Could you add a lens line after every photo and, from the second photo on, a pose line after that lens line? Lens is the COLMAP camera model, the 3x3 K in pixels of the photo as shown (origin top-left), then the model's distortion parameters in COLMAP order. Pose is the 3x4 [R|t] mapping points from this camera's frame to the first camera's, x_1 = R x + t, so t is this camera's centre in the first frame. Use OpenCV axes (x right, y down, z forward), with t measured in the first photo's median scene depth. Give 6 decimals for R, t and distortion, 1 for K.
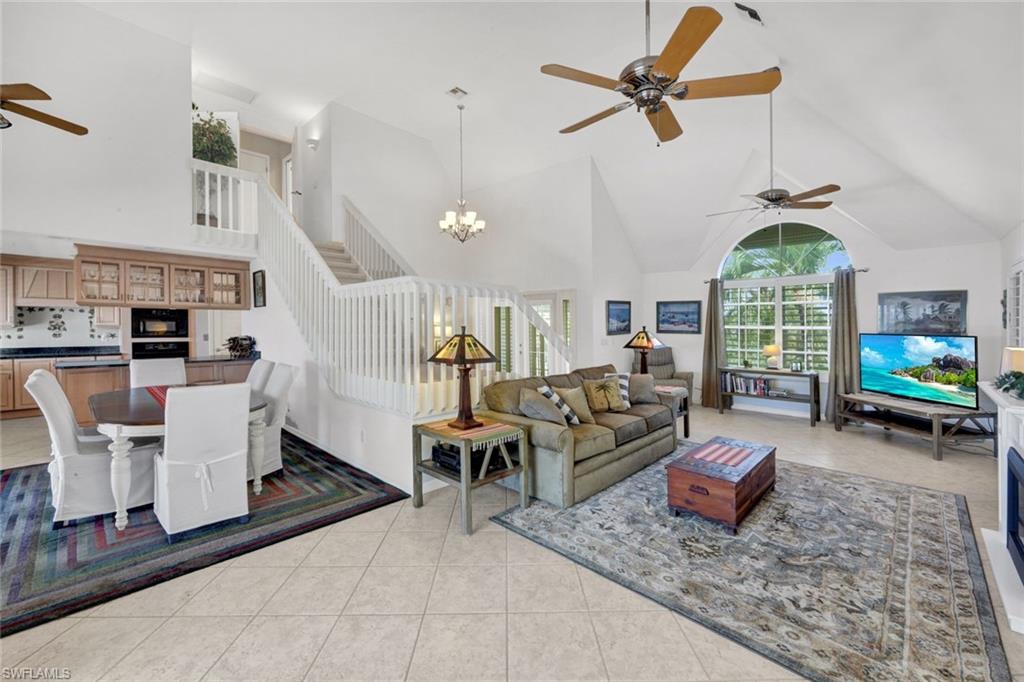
lens RADIAL K [[411.7, 0, 516.4], [0, 411.7, 322.2], [0, 0, 1]] dist [-0.002794, -0.000639]
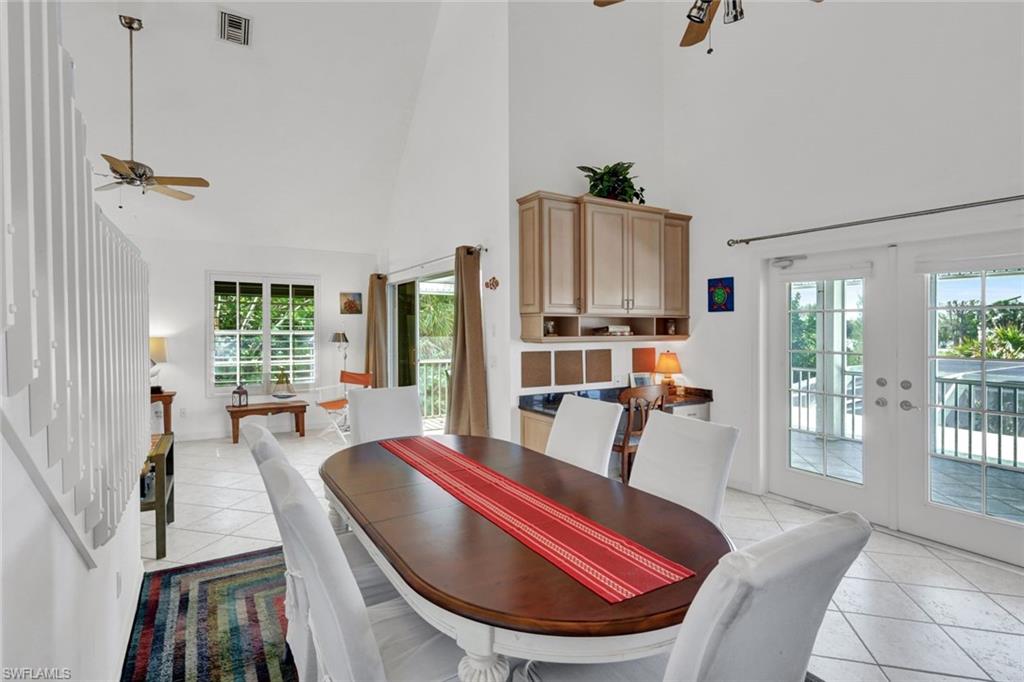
lens RADIAL K [[501.3, 0, 508.3], [0, 501.3, 332.8], [0, 0, 1]] dist [0.000638, -0.001657]
pose [[-0.962917, -0.009534, 0.269628, -1.199903], [-0.007675, 0.999939, 0.007948, 0.016754], [-0.269687, 0.005584, -0.962932, 1.856786]]
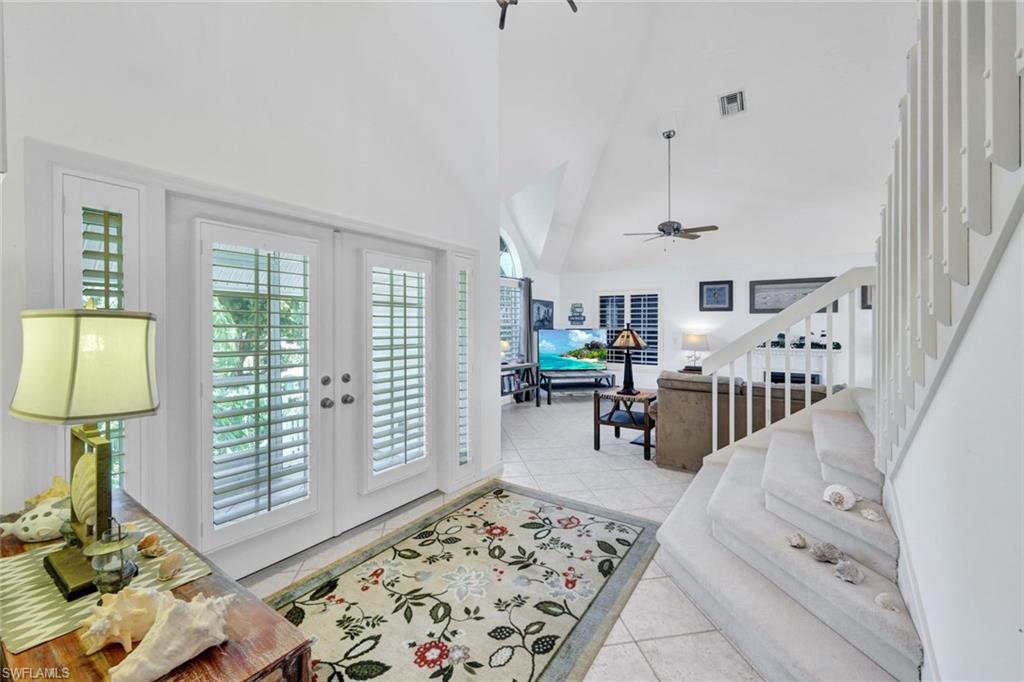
lens RADIAL K [[411.7, 0, 522.9], [0, 411.7, 324.8], [0, 0, 1]] dist [-0.002794, -0.000639]
pose [[-0.152206, 0.000215, 0.988349, -0.891652], [-0.009231, 0.999956, -0.001639, 0.029092], [-0.988306, -0.009373, -0.152197, 2.381891]]
